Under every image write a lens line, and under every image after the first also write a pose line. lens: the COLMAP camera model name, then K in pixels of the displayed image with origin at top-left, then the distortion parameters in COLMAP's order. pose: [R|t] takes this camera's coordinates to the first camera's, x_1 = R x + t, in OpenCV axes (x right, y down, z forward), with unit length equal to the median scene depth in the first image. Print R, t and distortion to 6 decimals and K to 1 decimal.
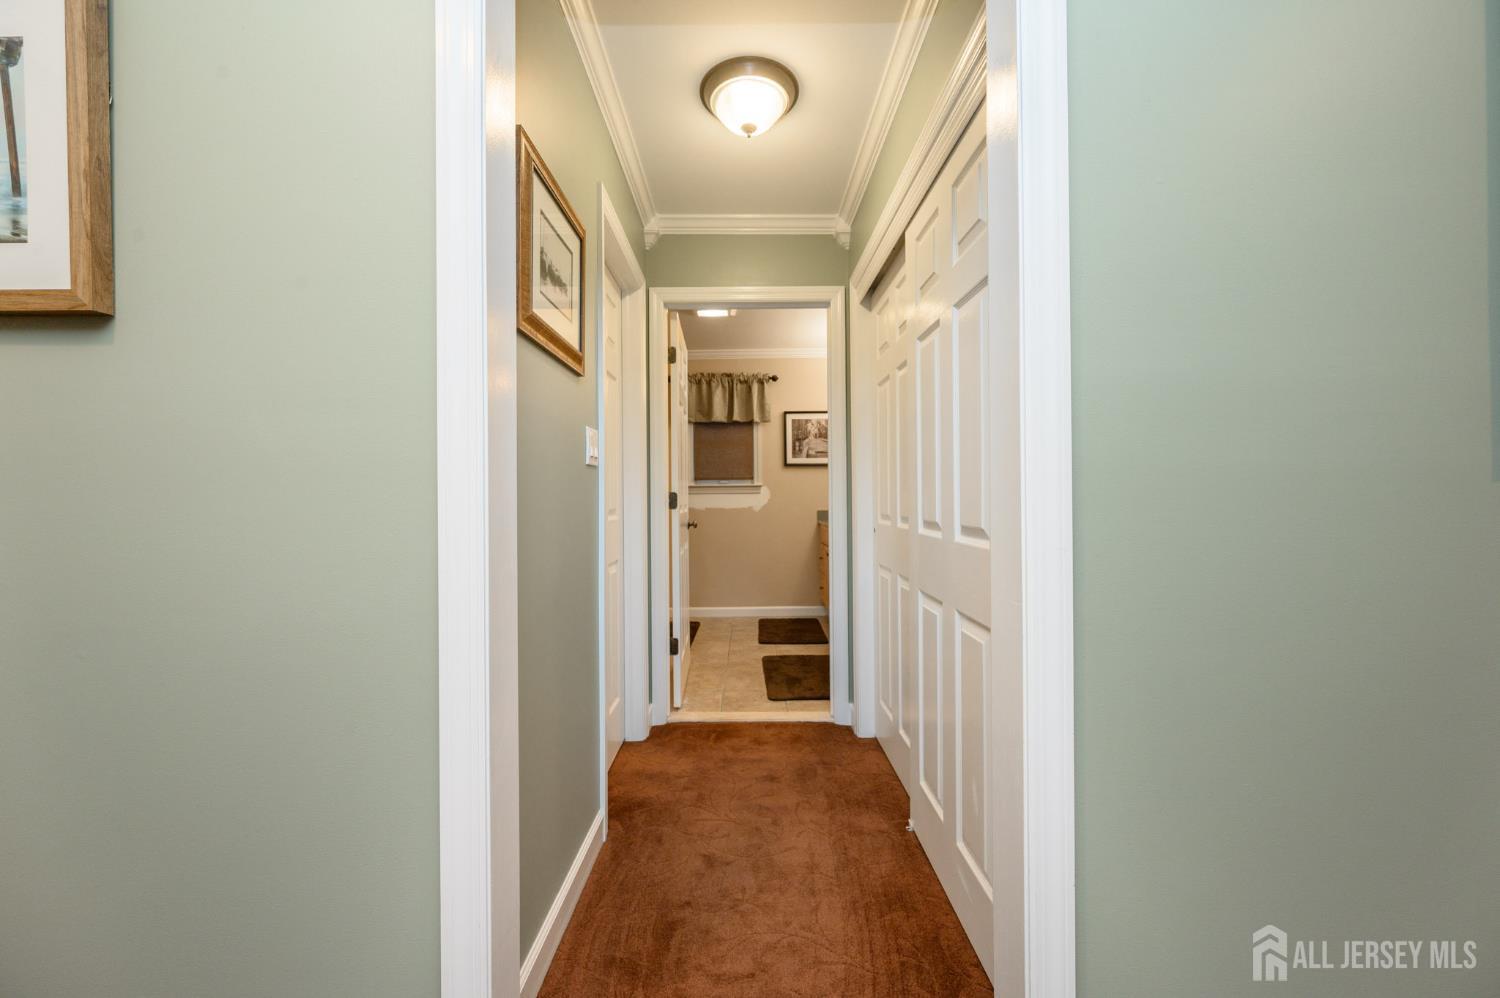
lens RADIAL K [[595.2, 0, 750.0], [0, 595.2, 499.0], [0, 0, 1]] dist [-0.002370, -0.000423]
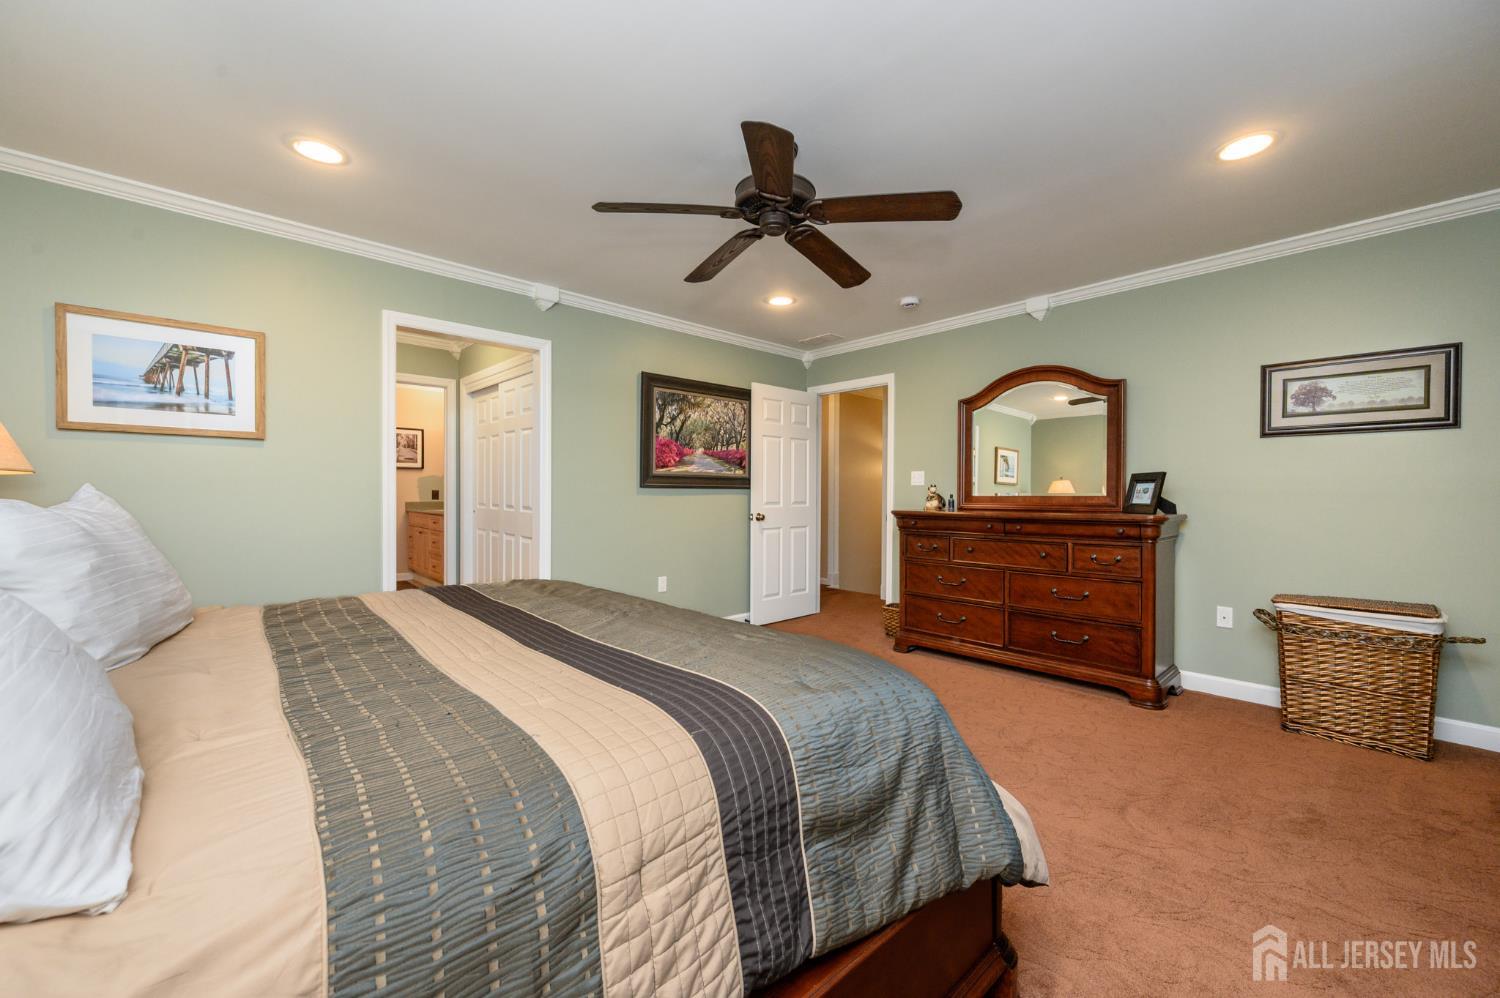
lens RADIAL K [[595.2, 0, 750.0], [0, 595.2, 499.0], [0, 0, 1]] dist [-0.002370, -0.000423]
pose [[0.742021, 0.005199, 0.670356, -0.803961], [-0.013692, 0.999879, 0.007402, -0.028239], [-0.670237, -0.014671, 0.742003, -1.990491]]
